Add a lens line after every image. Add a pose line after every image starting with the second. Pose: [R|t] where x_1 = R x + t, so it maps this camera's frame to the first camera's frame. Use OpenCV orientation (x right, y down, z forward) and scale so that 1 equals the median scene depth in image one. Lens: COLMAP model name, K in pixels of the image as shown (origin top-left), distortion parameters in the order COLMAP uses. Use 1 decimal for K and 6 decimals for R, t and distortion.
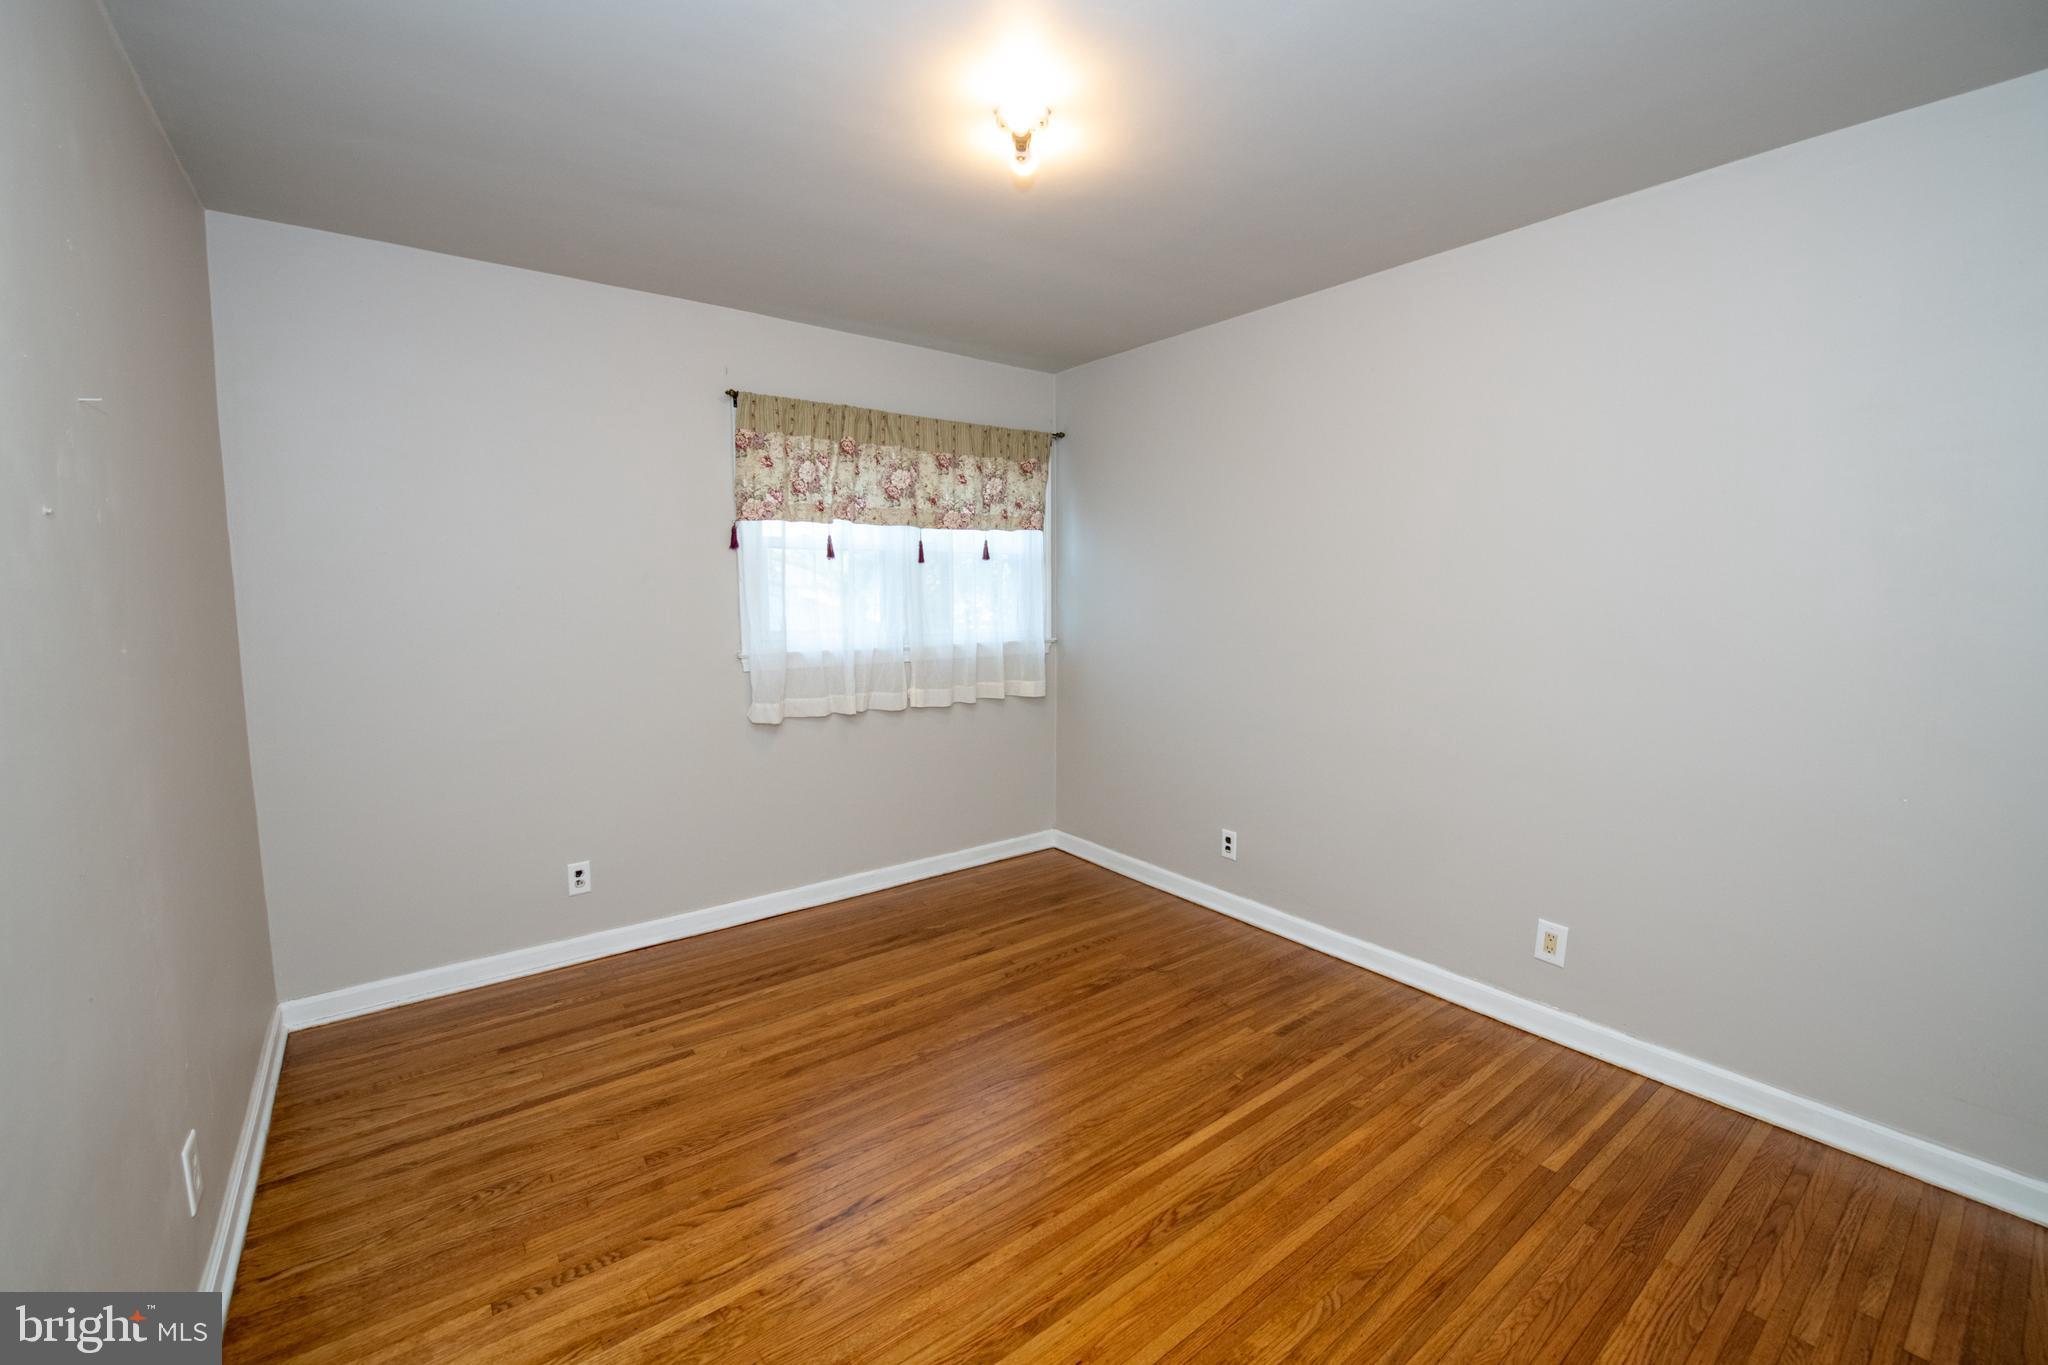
lens RADIAL K [[848.1, 0, 1031.7], [0, 848.1, 657.9], [0, 0, 1]] dist [-0.001967, -0.000275]
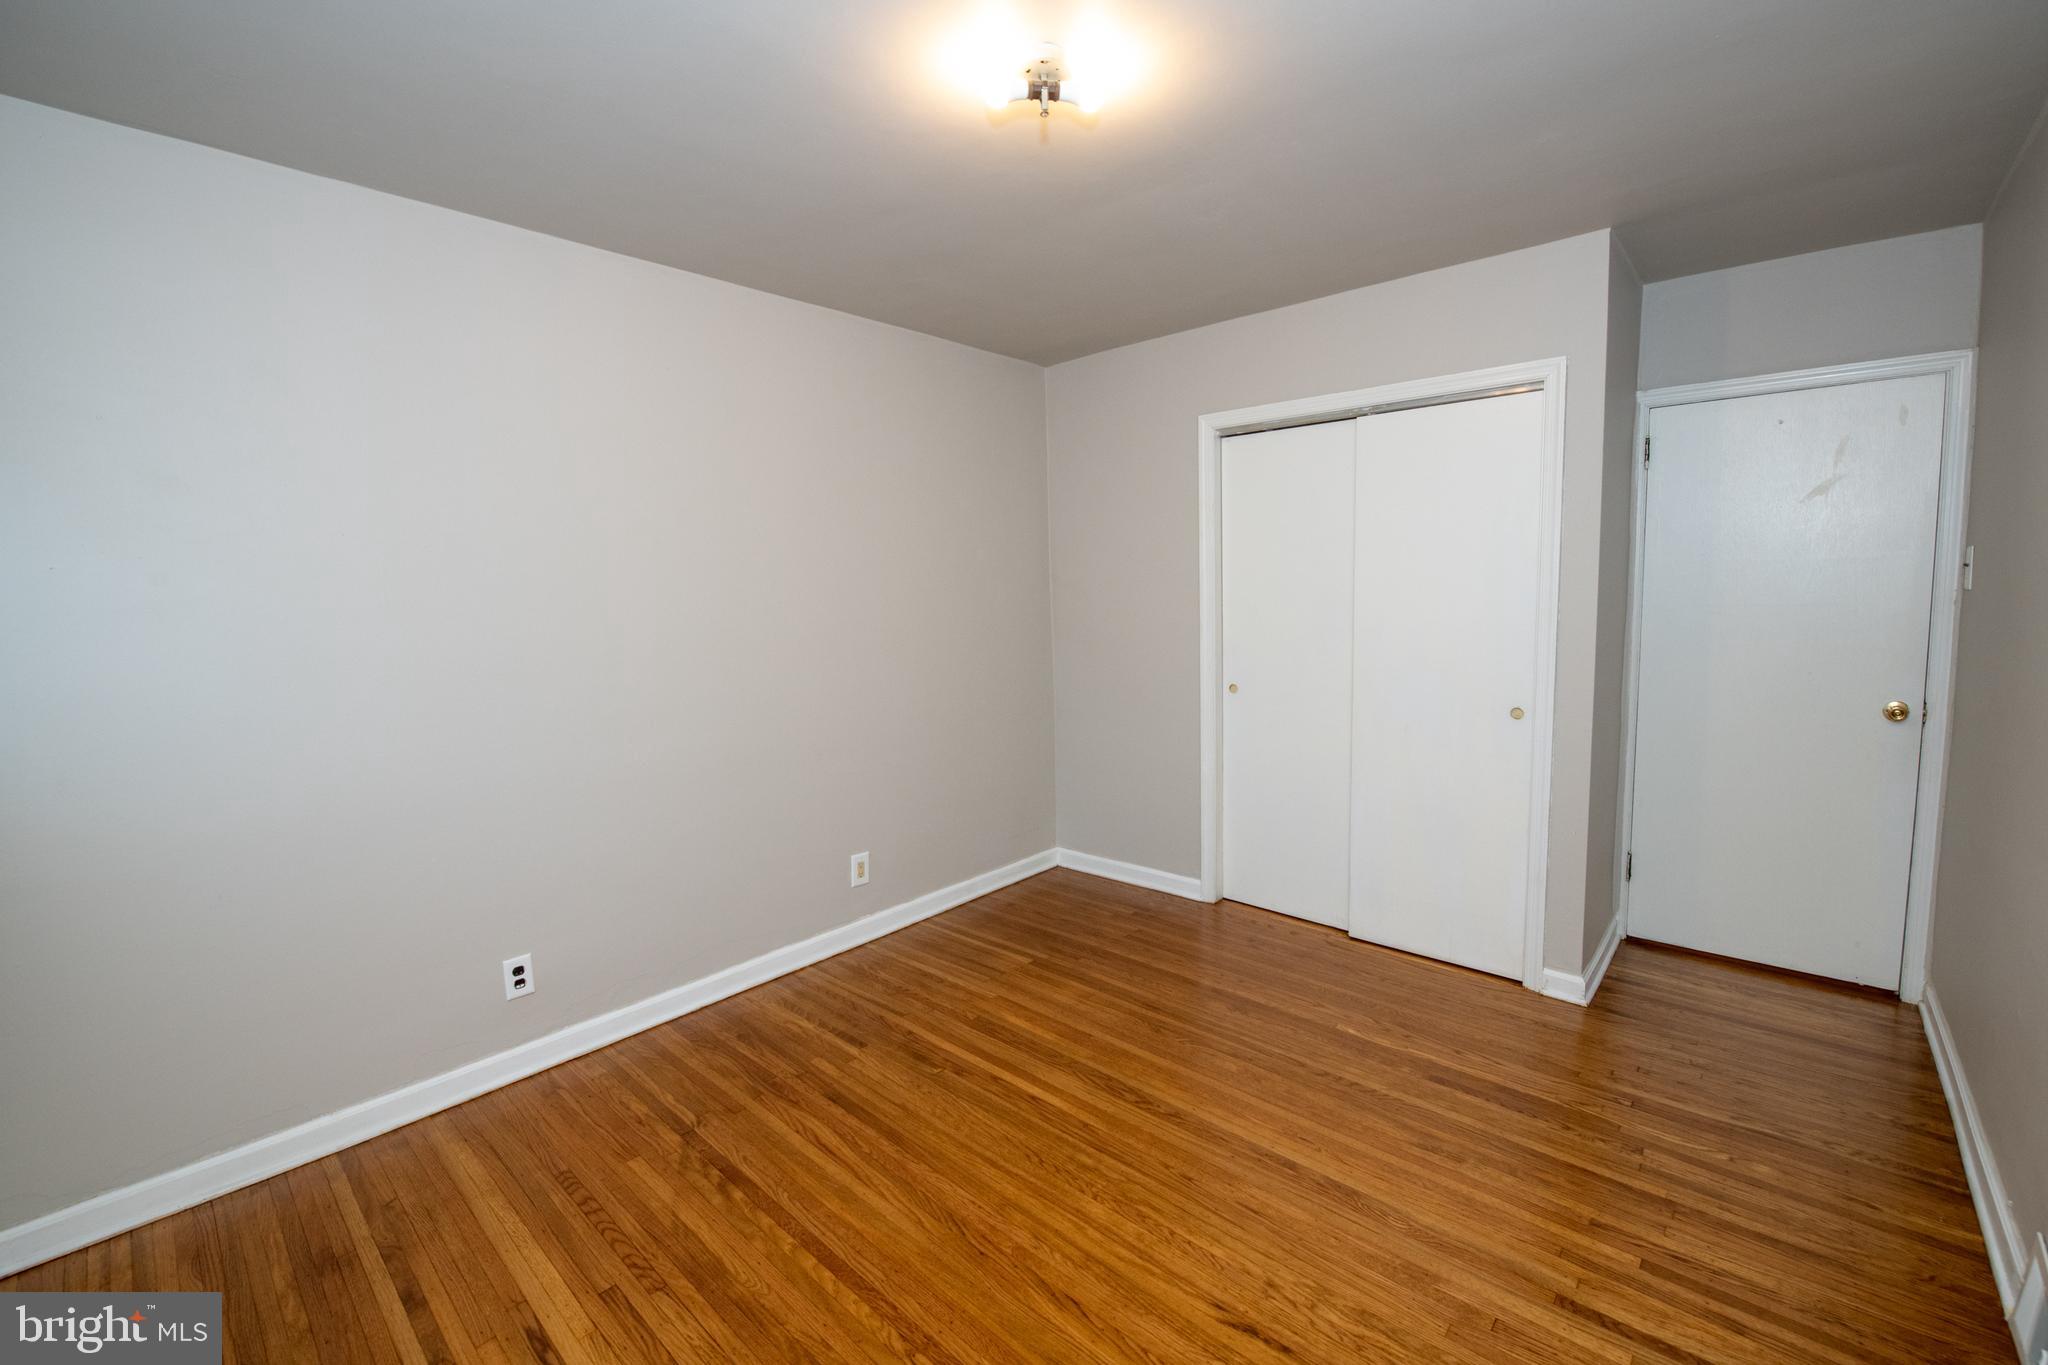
lens RADIAL K [[848.1, 0, 1031.7], [0, 848.1, 657.9], [0, 0, 1]] dist [-0.001967, -0.000275]
pose [[-0.182403, -0.076060, 0.980278, -0.795297], [0.102966, 0.990044, 0.095977, -0.098468], [-0.977818, 0.118441, -0.172755, 1.062723]]
